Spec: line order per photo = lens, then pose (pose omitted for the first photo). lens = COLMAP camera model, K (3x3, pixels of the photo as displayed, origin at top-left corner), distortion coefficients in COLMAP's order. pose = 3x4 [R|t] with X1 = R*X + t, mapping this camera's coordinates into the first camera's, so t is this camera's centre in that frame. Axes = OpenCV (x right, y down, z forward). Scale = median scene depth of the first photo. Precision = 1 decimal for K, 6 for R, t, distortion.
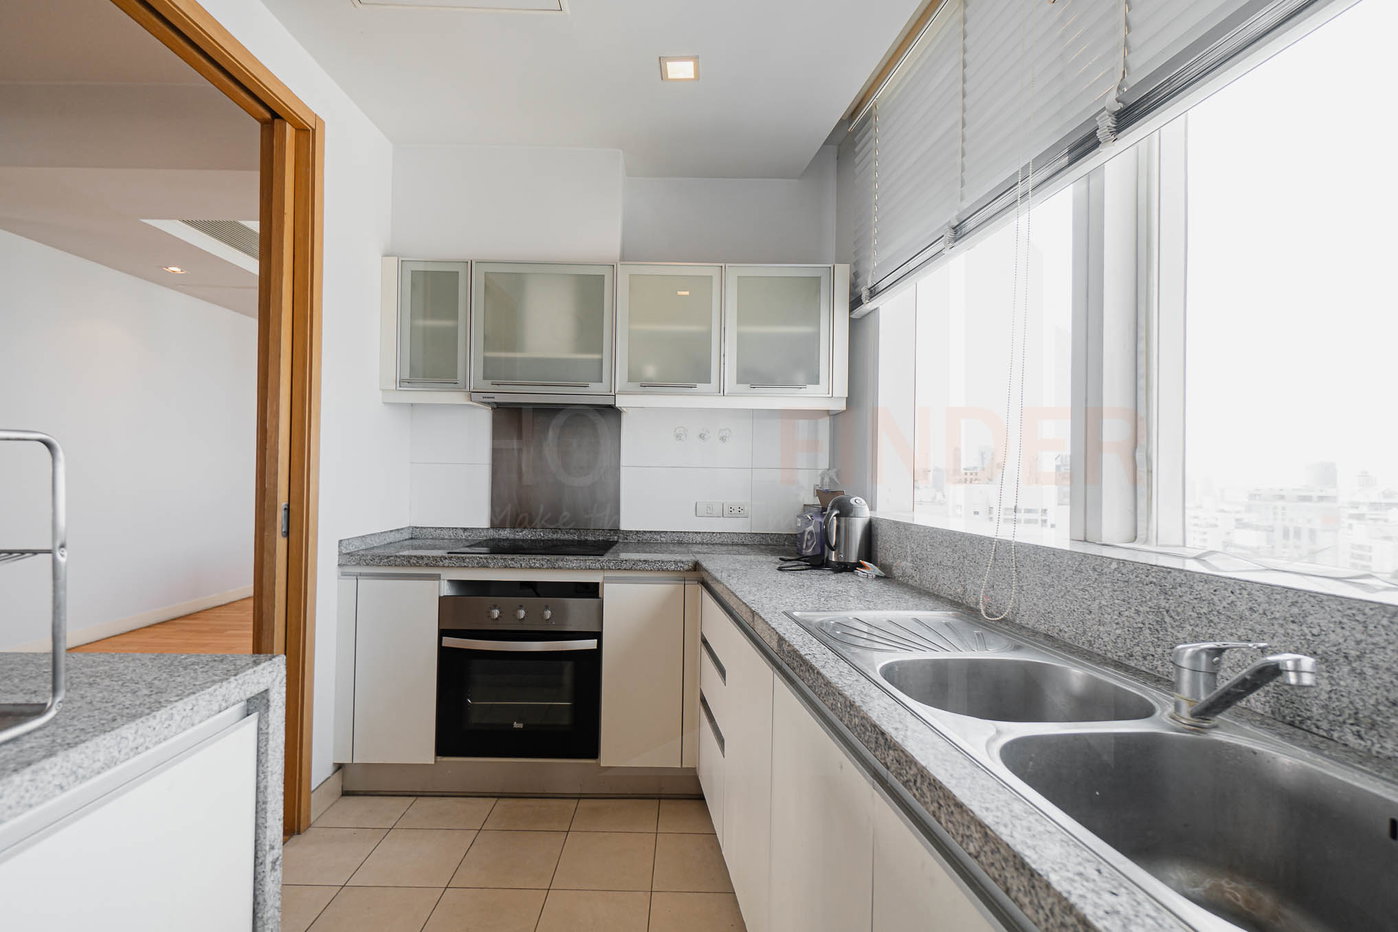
lens RADIAL K [[630.5, 0, 694.9], [0, 630.5, 468.0], [0, 0, 1]] dist [0.002342, 0.000062]
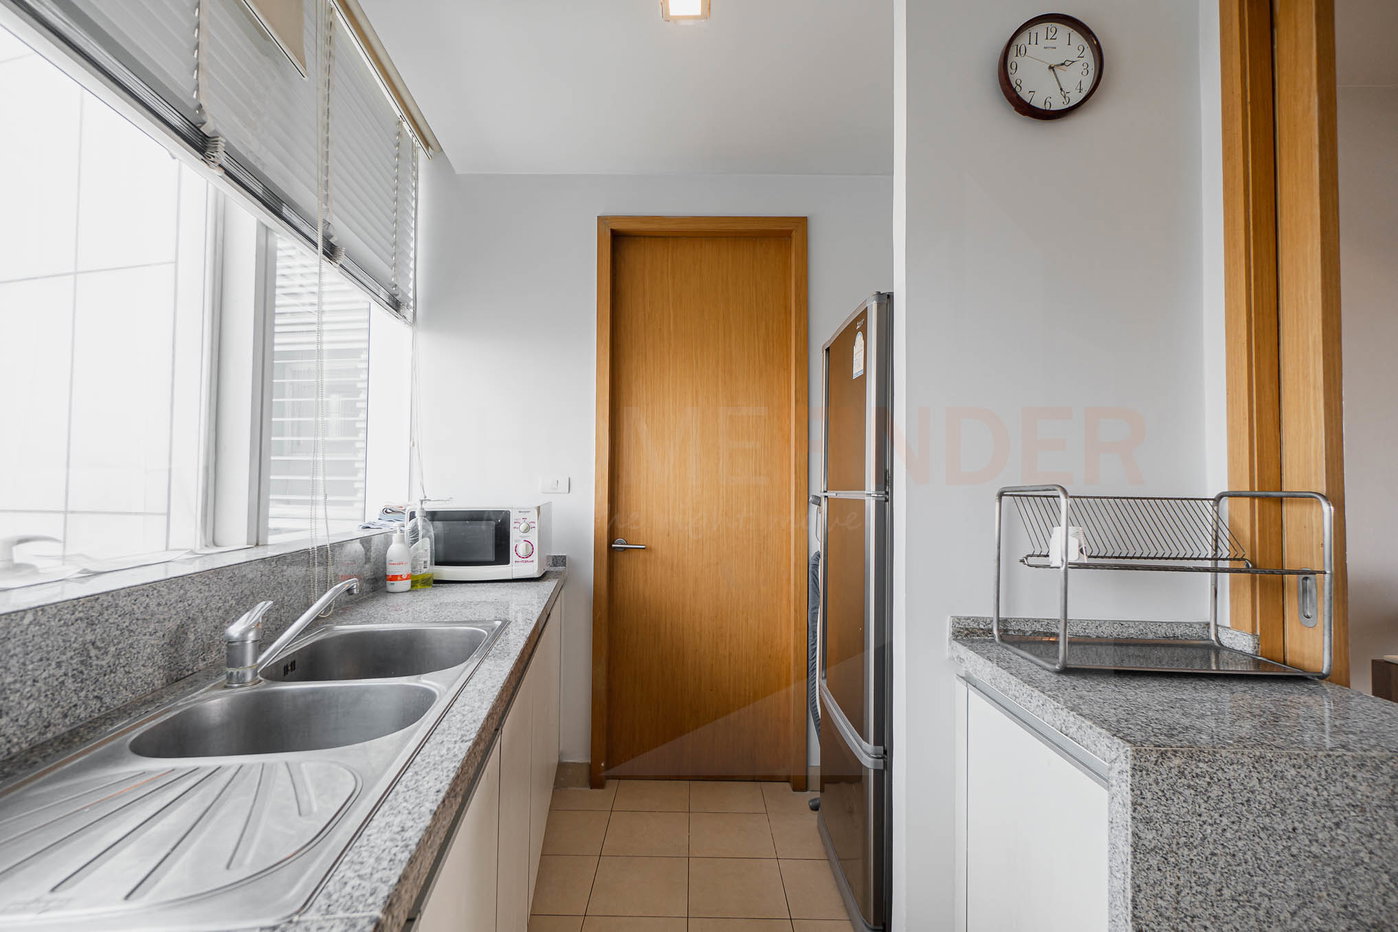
lens RADIAL K [[630.5, 0, 704.1], [0, 630.5, 472.8], [0, 0, 1]] dist [0.002342, 0.000062]
pose [[-0.999575, -0.029136, -0.001092, -0.102634], [-0.029092, 0.999159, -0.028905, -0.012770], [0.001934, -0.028861, -0.999582, 1.867413]]
